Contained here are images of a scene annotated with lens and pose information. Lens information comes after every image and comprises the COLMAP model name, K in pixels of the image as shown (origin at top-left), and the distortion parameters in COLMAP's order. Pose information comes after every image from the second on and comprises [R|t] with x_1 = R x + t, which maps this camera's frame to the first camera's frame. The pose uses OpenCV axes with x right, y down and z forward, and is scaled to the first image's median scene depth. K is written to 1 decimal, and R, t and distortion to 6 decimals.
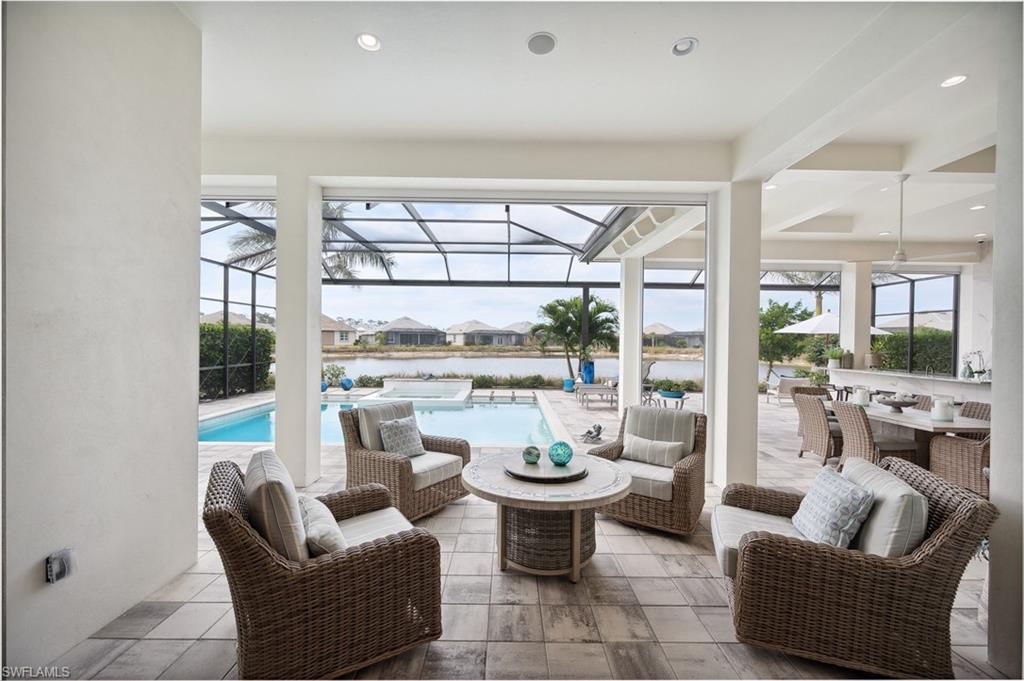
lens RADIAL K [[401.0, 0, 511.7], [0, 401.0, 342.7], [0, 0, 1]] dist [-0.000747, -0.000330]
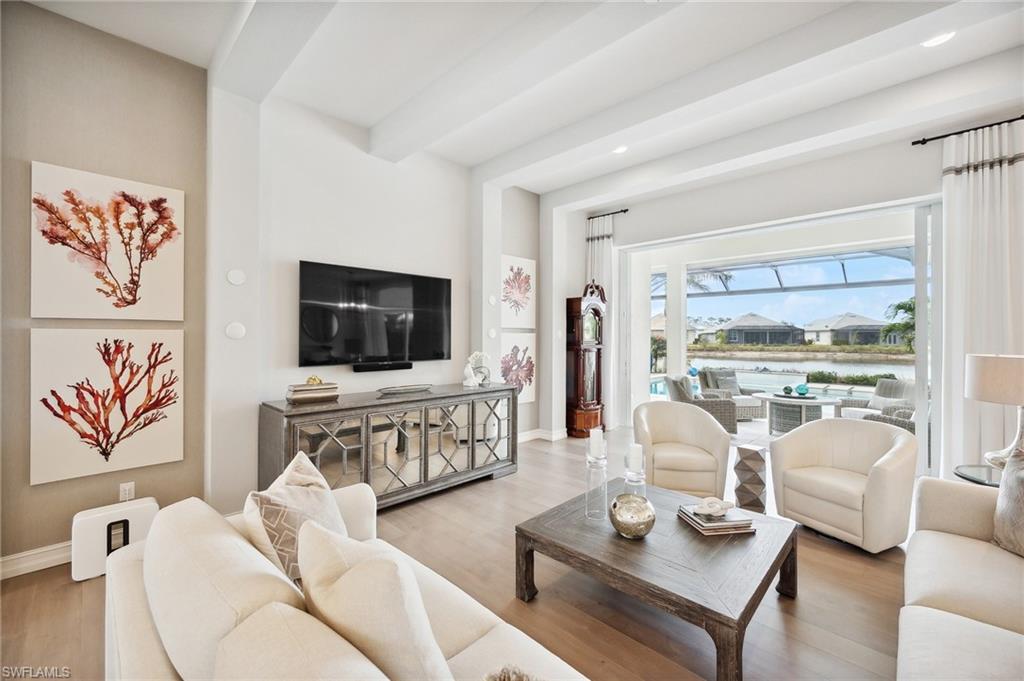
lens RADIAL K [[415.7, 0, 513.9], [0, 415.7, 334.8], [0, 0, 1]] dist [-0.001563, -0.000289]
pose [[0.710031, -0.010892, -0.704086, 0.115447], [-0.000811, 0.999867, -0.016284, 0.001955], [0.704170, 0.012133, 0.709928, -0.333161]]
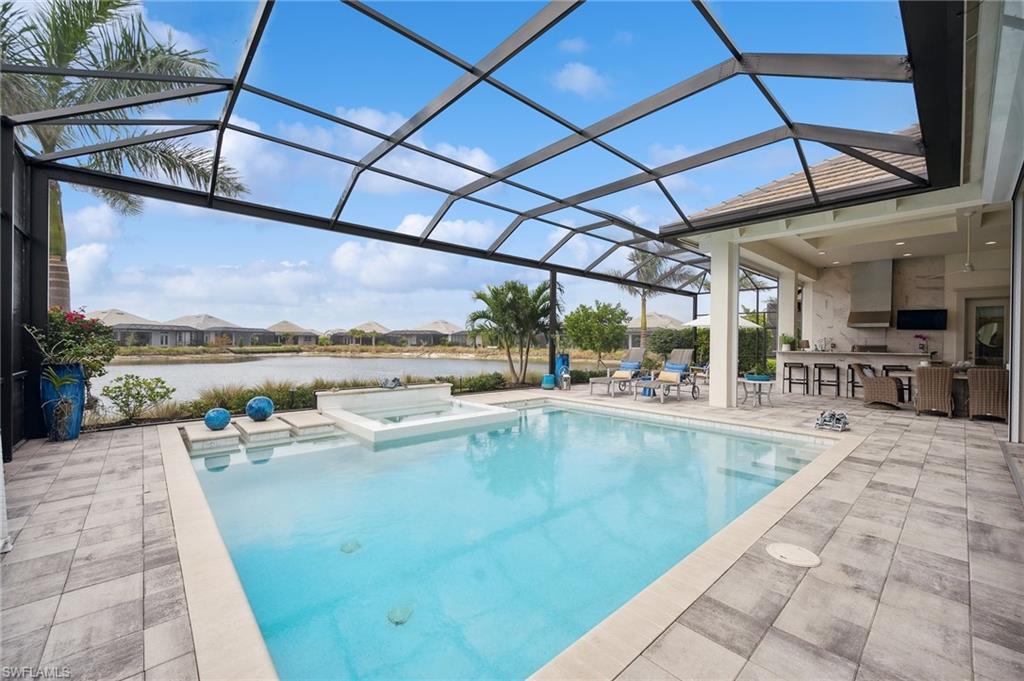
lens RADIAL K [[410.9, 0, 506.8], [0, 410.9, 343.3], [0, 0, 1]] dist [-0.000489, -0.000086]
pose [[0.751053, -0.006175, 0.660214, -0.415315], [0.005062, 0.999981, 0.003594, 0.015242], [-0.660223, 0.000642, 0.751069, 0.321197]]
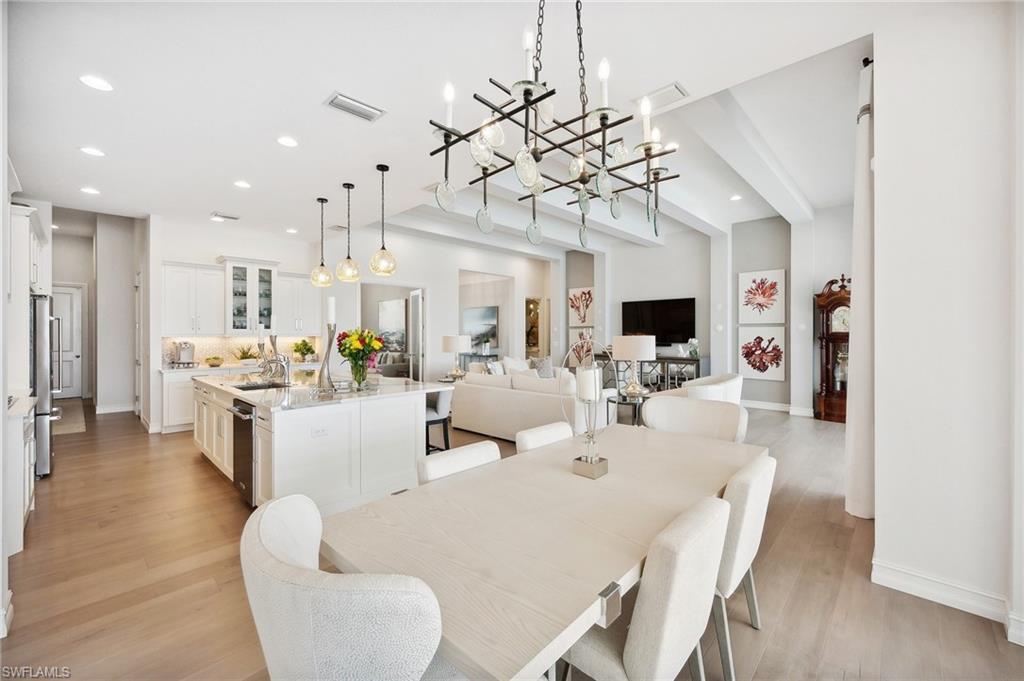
lens RADIAL K [[412.5, 0, 512.6], [0, 412.5, 332.4], [0, 0, 1]] dist [-0.000965, -0.000138]
pose [[-0.694571, -0.013246, -0.719302, 0.426729], [-0.013020, 0.999898, -0.005840, 0.007554], [0.719306, 0.005309, -0.694673, 0.064861]]
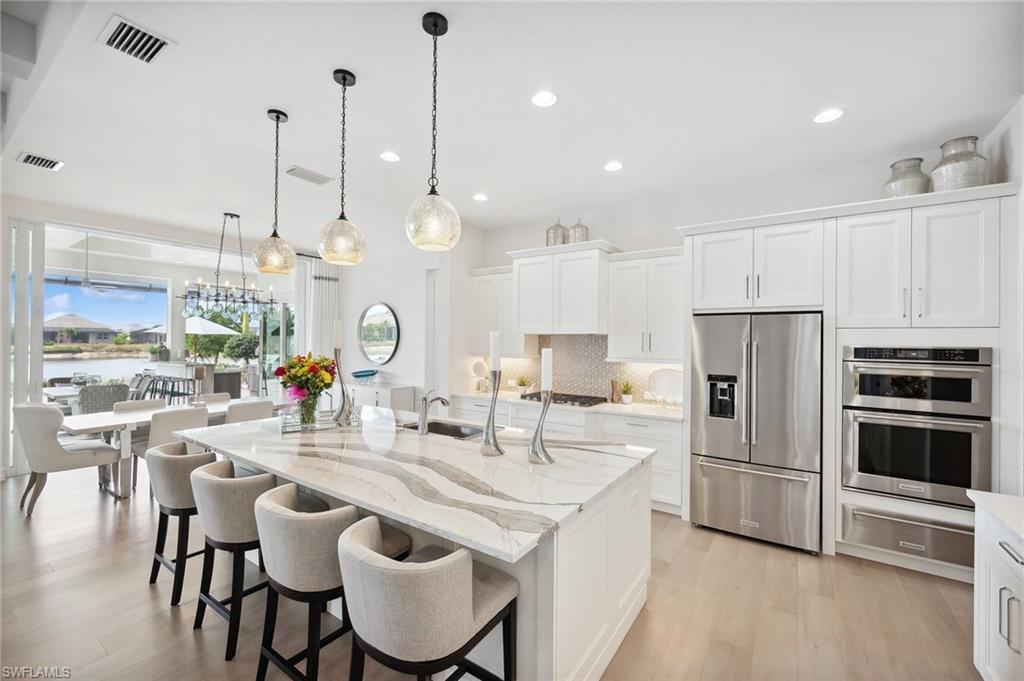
lens RADIAL K [[417.3, 0, 517.3], [0, 417.3, 337.2], [0, 0, 1]] dist [-0.000893, -0.000271]
pose [[0.565447, 0.001320, 0.824783, 0.197198], [0.002739, 0.999990, -0.003478, -0.002005], [-0.824780, 0.004225, 0.565438, -0.383589]]
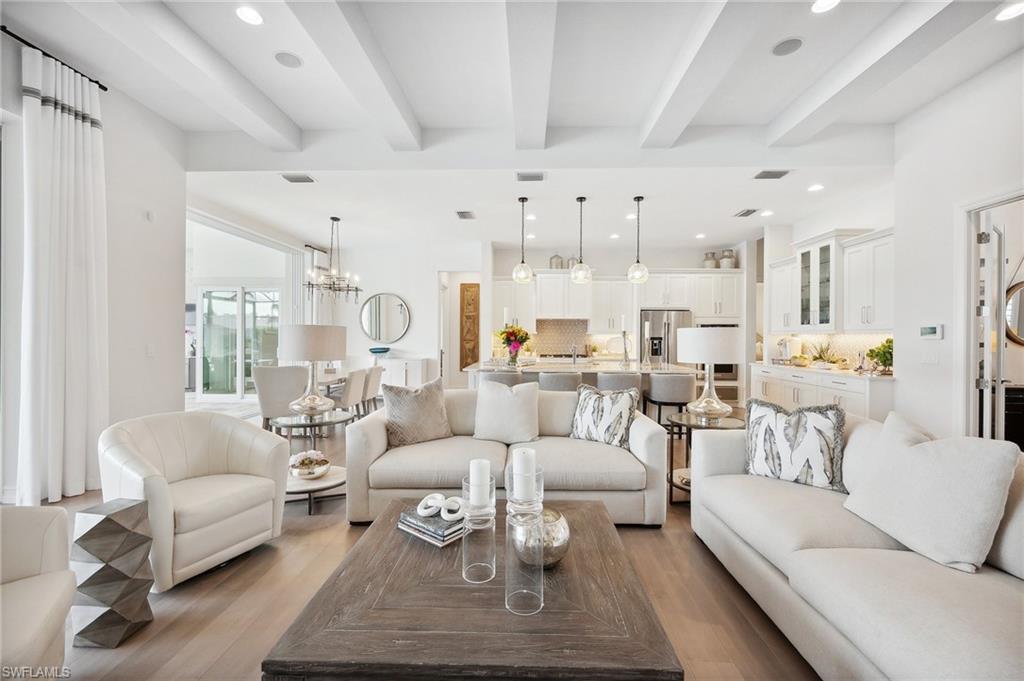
lens RADIAL K [[415.7, 0, 513.9], [0, 415.7, 334.8], [0, 0, 1]] dist [-0.001563, -0.000289]
pose [[0.041852, -0.007801, 0.999093, -0.067152], [0.001256, 0.999969, 0.007755, 0.010764], [-0.999123, 0.000930, 0.041861, -0.196566]]
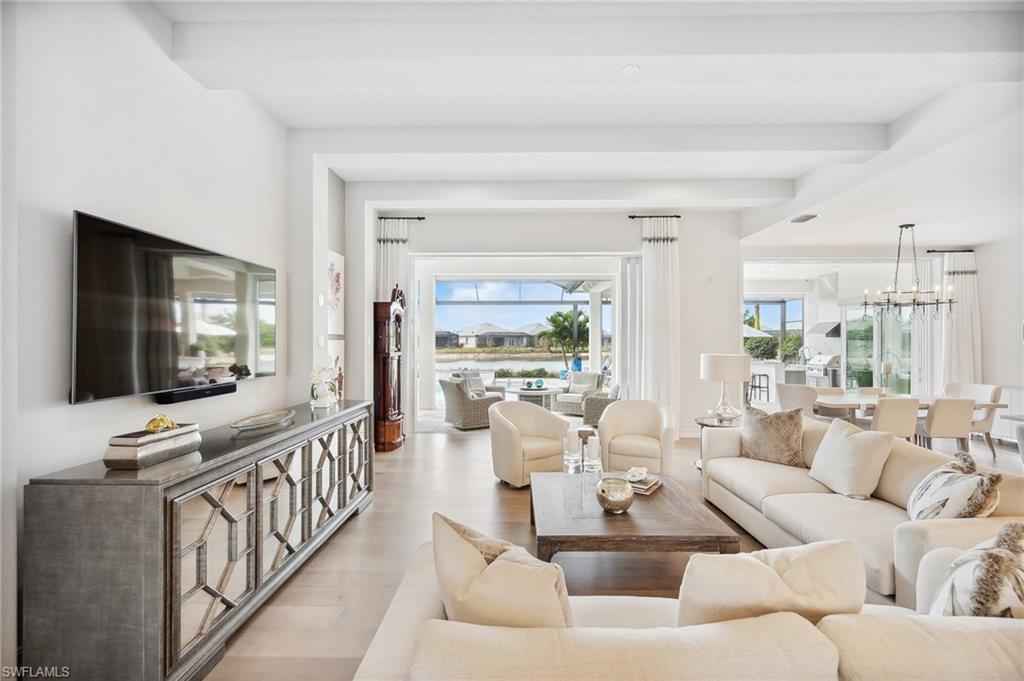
lens RADIAL K [[415.1, 0, 512.0], [0, 415.1, 340.5], [0, 0, 1]] dist [-0.004133, -0.000290]
pose [[0.999593, -0.010617, -0.026479, 0.001333], [0.010370, 0.999902, -0.009448, -0.001030], [0.026576, 0.009170, 0.999605, -0.377364]]
